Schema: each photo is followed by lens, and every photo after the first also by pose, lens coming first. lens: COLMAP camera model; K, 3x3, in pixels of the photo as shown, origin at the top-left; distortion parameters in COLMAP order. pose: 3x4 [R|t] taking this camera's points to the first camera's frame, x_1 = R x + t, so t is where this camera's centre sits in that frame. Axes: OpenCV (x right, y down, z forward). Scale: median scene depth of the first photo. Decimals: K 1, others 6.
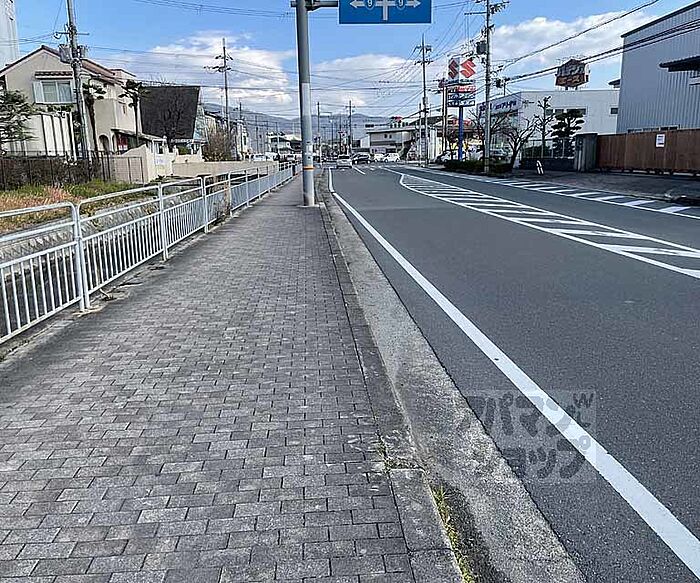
lens RADIAL K [[595.5, 0, 349.8], [0, 595.5, 289.6], [0, 0, 1]] dist [-0.006082, -0.009256]
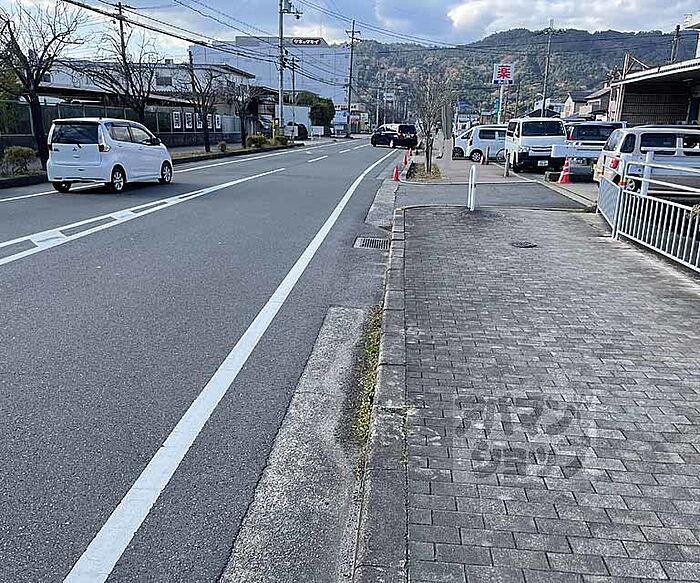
lens RADIAL K [[595.5, 0, 350.5], [0, 595.5, 291.4], [0, 0, 1]] dist [-0.006082, -0.009256]
pose [[-0.987779, -0.037743, 0.151224, 0.004435], [0.037695, 0.883585, 0.466751, -0.424973], [-0.151236, 0.466747, -0.871364, 1.890770]]
